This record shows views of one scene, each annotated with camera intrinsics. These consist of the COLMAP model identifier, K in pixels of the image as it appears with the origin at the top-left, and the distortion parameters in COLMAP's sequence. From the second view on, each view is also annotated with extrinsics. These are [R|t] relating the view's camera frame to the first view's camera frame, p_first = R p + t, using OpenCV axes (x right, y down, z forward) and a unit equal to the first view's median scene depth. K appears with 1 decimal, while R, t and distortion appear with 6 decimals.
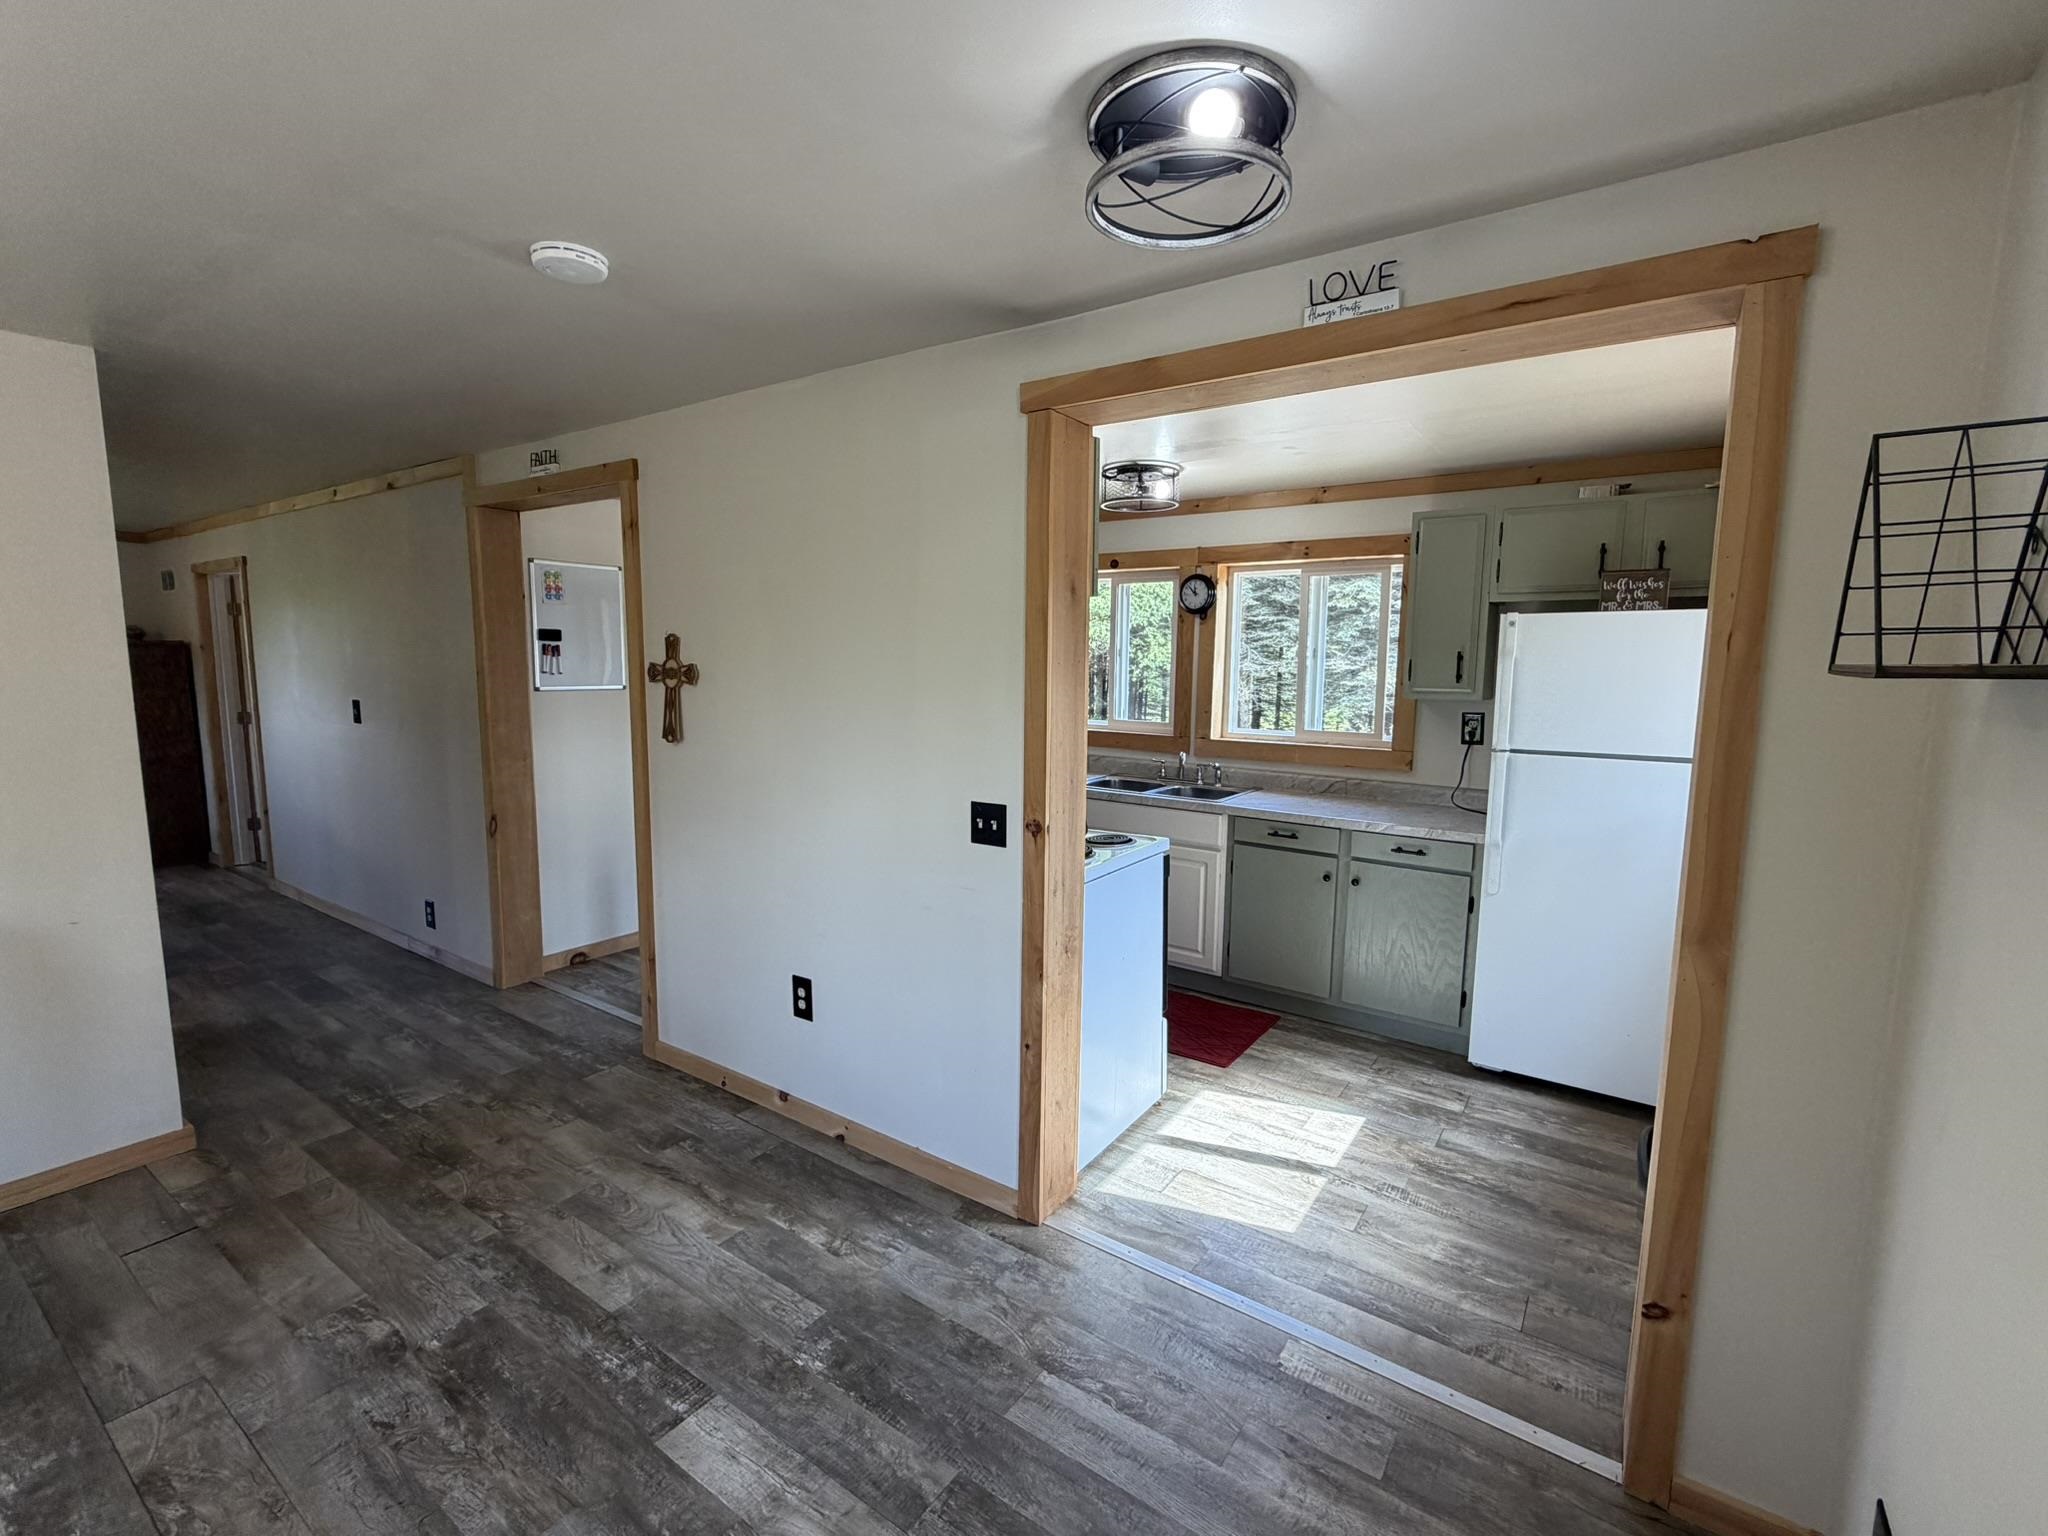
lens RADIAL K [[904.5, 0, 1020.6], [0, 904.5, 772.5], [0, 0, 1]] dist [0.000855, -0.000506]
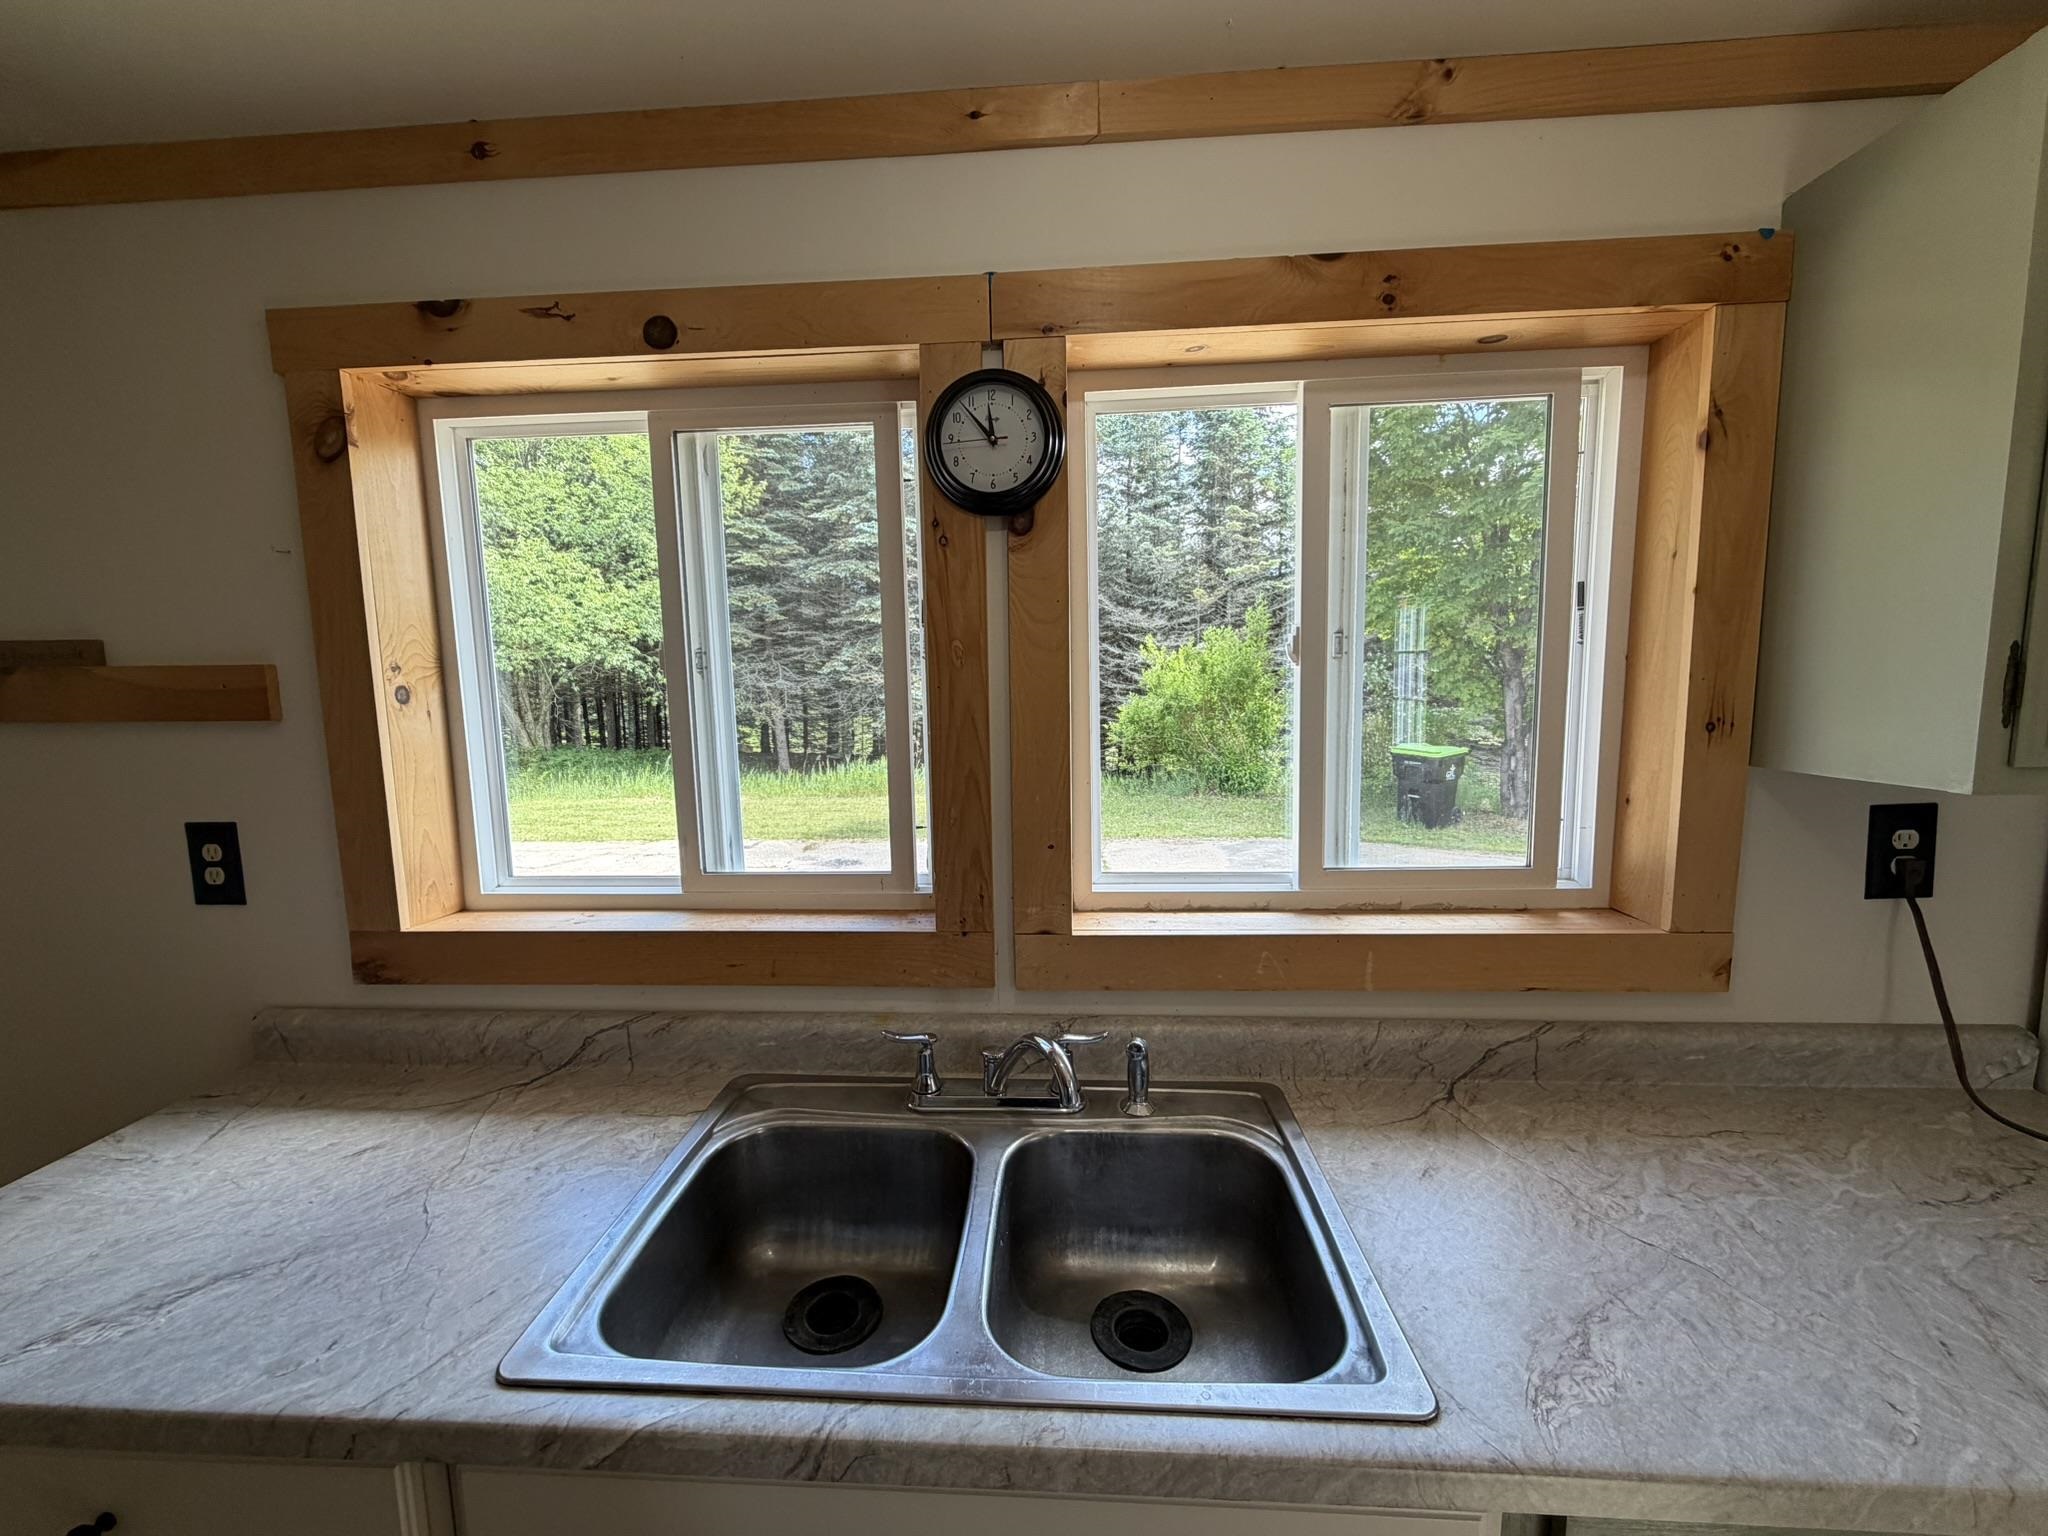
lens RADIAL K [[816.2, 0, 1013.0], [0, 816.2, 765.5], [0, 0, 1]] dist [0.001565, -0.000100]
pose [[0.853684, -0.090613, 0.512848, 0.100214], [0.098333, 0.995080, 0.012133, -0.166970], [-0.511424, 0.040072, 0.858393, 1.317237]]
